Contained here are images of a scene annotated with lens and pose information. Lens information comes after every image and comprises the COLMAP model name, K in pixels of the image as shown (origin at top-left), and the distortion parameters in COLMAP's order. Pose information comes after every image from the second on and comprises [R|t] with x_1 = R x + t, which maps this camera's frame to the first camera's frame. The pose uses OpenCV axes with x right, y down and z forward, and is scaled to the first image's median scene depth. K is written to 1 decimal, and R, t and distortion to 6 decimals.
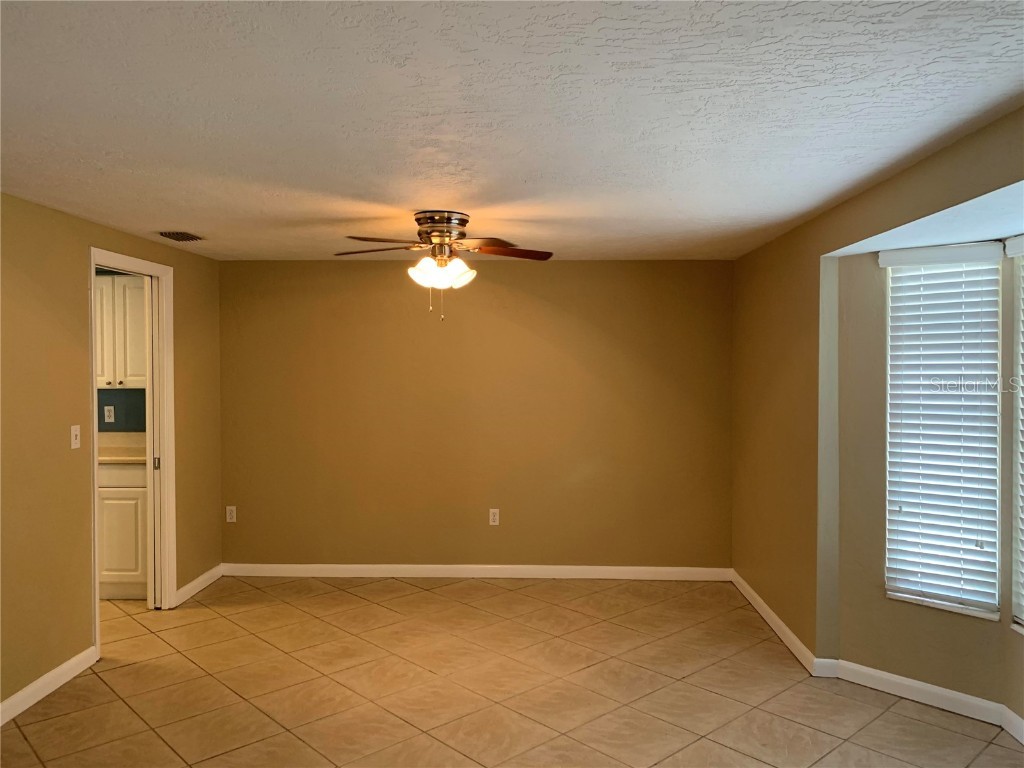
lens RADIAL K [[821.2, 0, 512.0], [0, 821.2, 384.0], [0, 0, 1]] dist [0.062548, -0.001390]
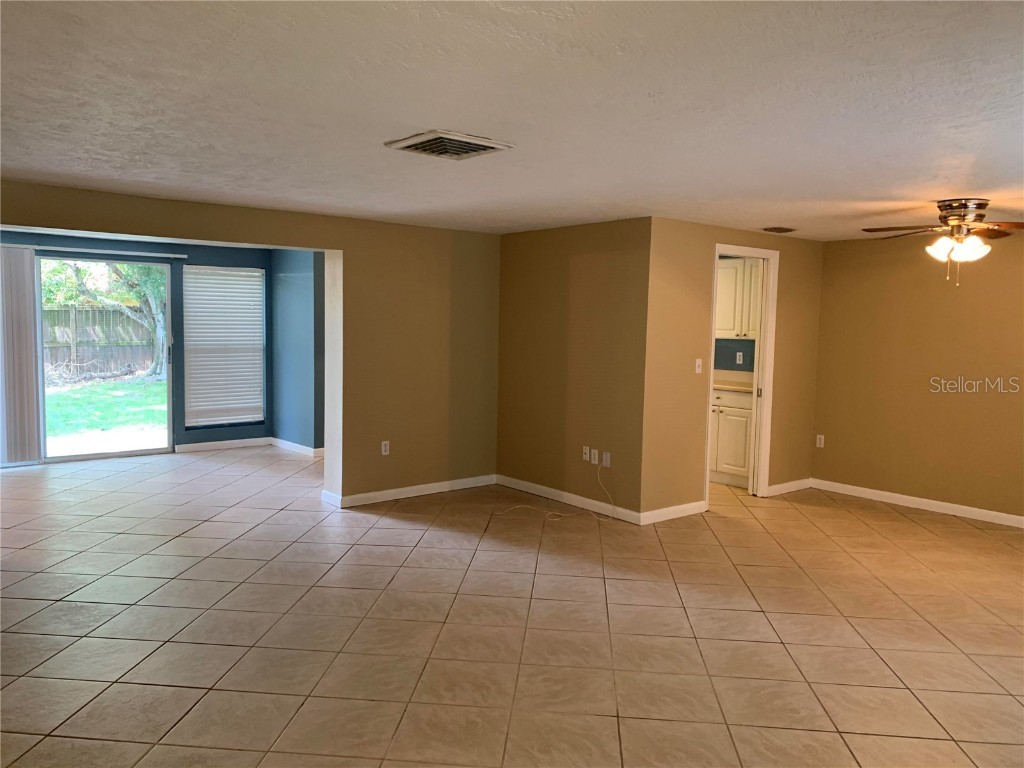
lens RADIAL K [[777.1, 0, 512.0], [0, 777.1, 384.0], [0, 0, 1]] dist [0.107680, -0.253369]
pose [[0.695252, 0.074966, -0.714846, 0.265115], [-0.042254, 0.997089, 0.063469, 0.017134], [0.717523, -0.013922, 0.696395, -0.255395]]
